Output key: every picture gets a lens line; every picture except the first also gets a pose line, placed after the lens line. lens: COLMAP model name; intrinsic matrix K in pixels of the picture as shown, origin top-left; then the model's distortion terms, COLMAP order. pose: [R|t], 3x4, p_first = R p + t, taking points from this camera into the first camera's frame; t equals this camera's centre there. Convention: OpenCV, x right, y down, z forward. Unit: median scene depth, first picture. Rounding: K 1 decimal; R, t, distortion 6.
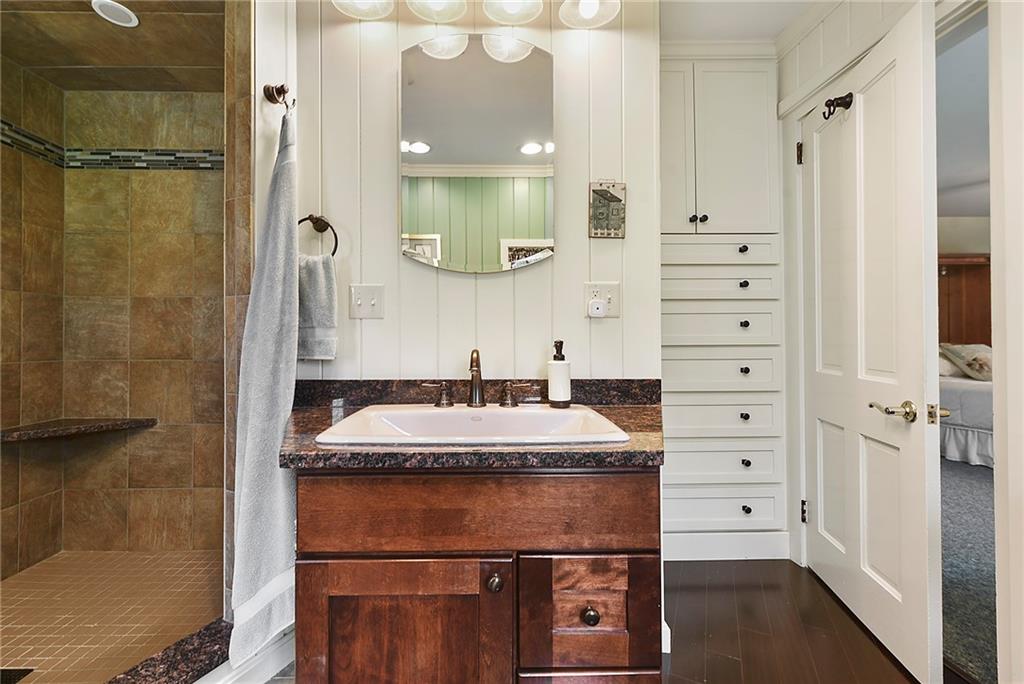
lens RADIAL K [[418.7, 0, 511.1], [0, 418.7, 330.6], [0, 0, 1]] dist [0.001775, 0.000015]
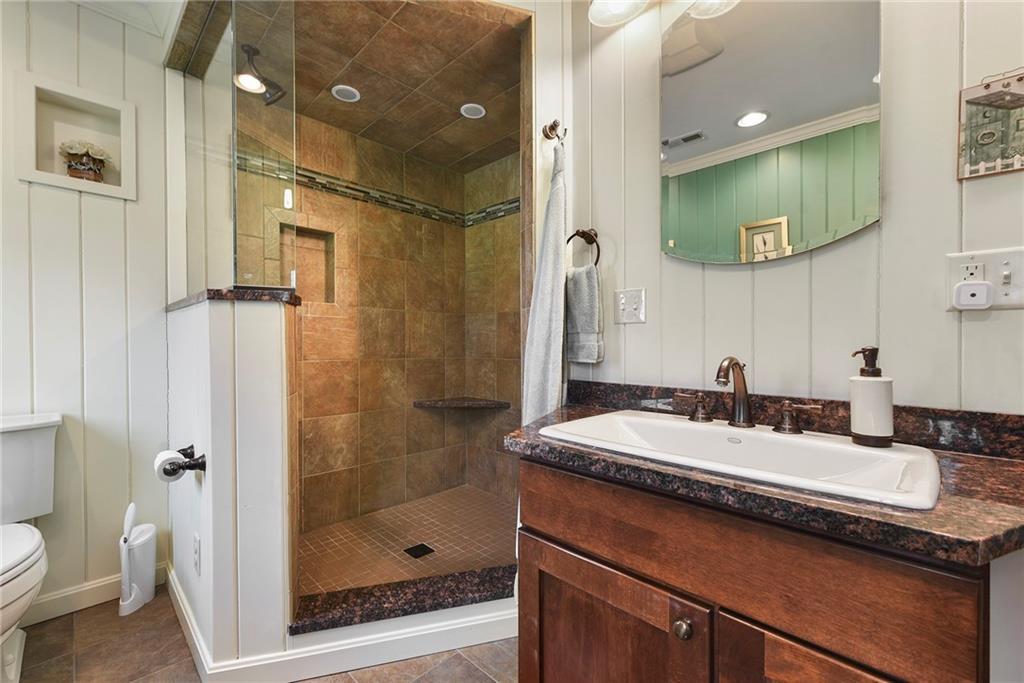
lens RADIAL K [[429.4, 0, 507.0], [0, 429.4, 343.3], [0, 0, 1]] dist [0.001579, -0.000153]
pose [[0.689521, 0.003108, -0.724259, 0.213049], [0.010465, 0.999844, 0.014254, 0.001297], [0.724190, -0.017408, 0.689381, 0.086691]]
